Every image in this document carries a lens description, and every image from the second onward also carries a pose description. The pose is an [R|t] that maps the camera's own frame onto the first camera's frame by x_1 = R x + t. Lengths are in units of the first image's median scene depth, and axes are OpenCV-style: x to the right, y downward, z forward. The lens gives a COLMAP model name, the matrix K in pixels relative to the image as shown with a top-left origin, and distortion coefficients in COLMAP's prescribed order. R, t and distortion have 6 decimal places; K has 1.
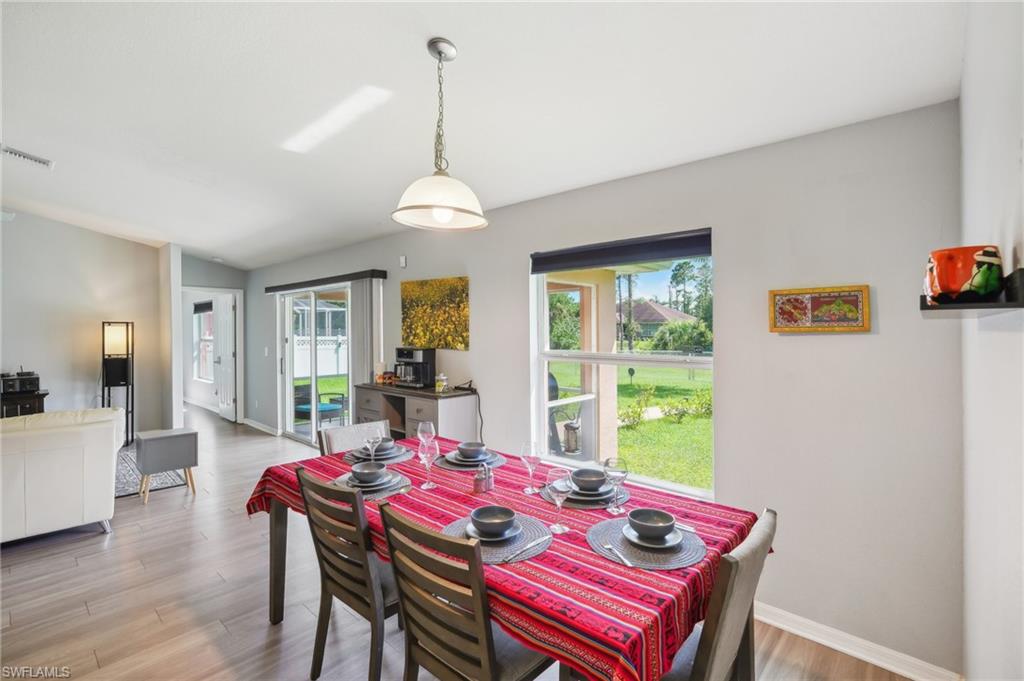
lens RADIAL K [[458.6, 0, 512.2], [0, 458.6, 333.8], [0, 0, 1]] dist [-0.011278, 0.004478]
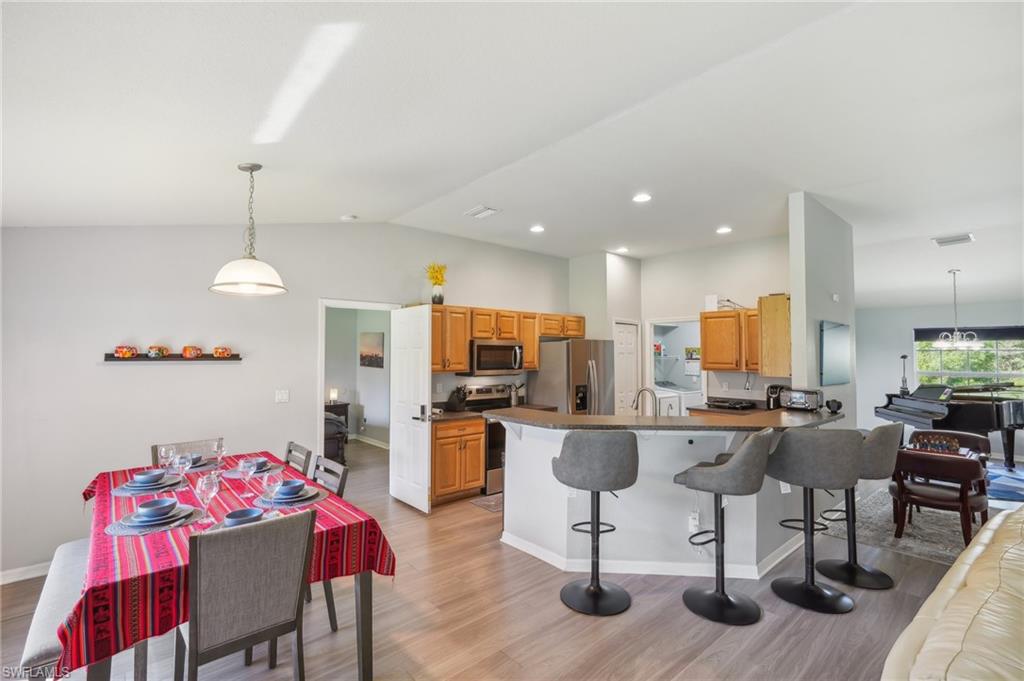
lens RADIAL K [[458.6, 0, 505.3], [0, 458.6, 337.7], [0, 0, 1]] dist [-0.011278, 0.004478]
pose [[-0.988450, 0.004050, 0.151493, -0.572163], [-0.000210, 0.999605, -0.028097, -0.032348], [-0.151547, -0.027804, -0.988059, 1.131609]]
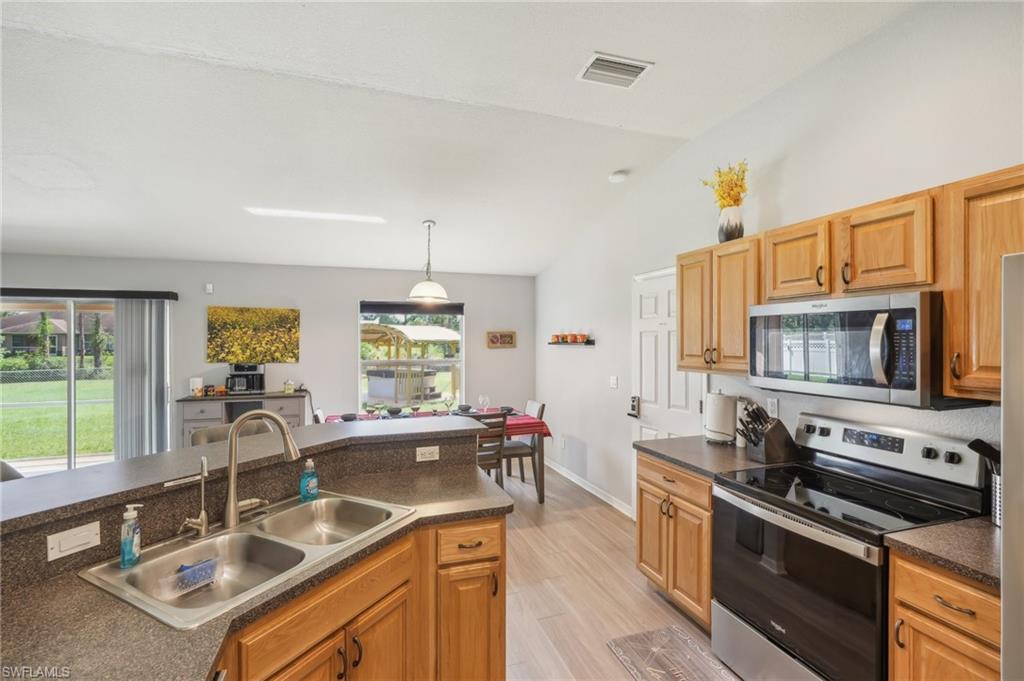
lens RADIAL K [[458.6, 0, 502.5], [0, 458.6, 336.0], [0, 0, 1]] dist [-0.011278, 0.004478]
pose [[0.510927, 0.007741, 0.859589, -0.962089], [0.008772, 0.999860, -0.014218, -0.019039], [-0.859579, 0.014804, 0.510788, -0.236880]]
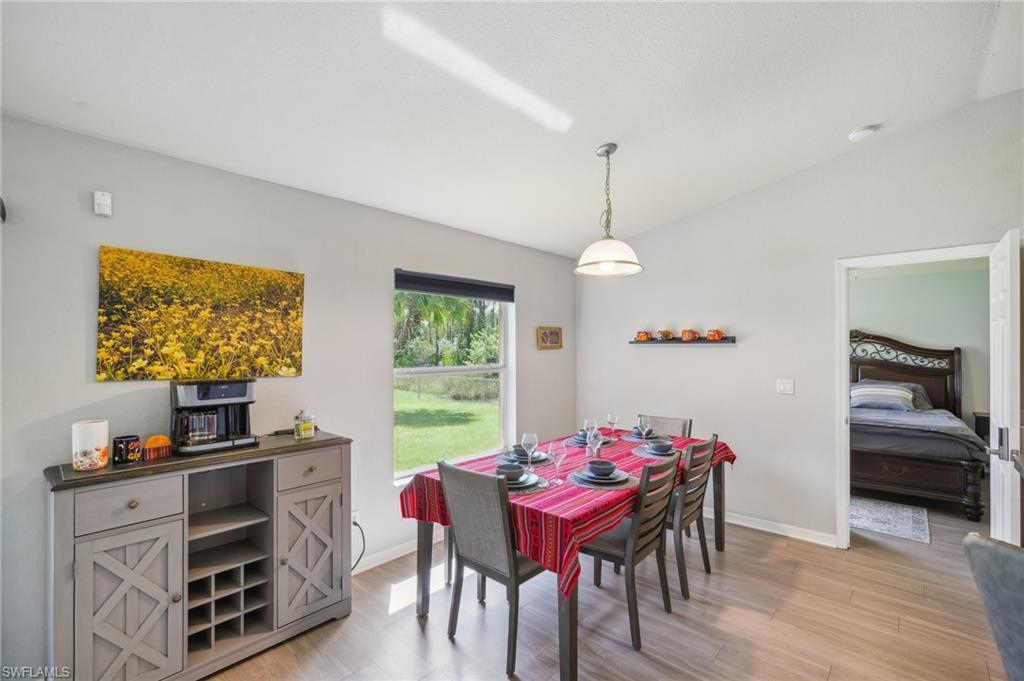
lens RADIAL K [[458.6, 0, 501.8], [0, 458.6, 344.9], [0, 0, 1]] dist [-0.011278, 0.004478]
pose [[0.022807, 0.004361, 0.999730, -0.799939], [0.009597, 0.999943, -0.004581, -0.006194], [-0.999694, 0.009698, 0.022764, 0.659256]]
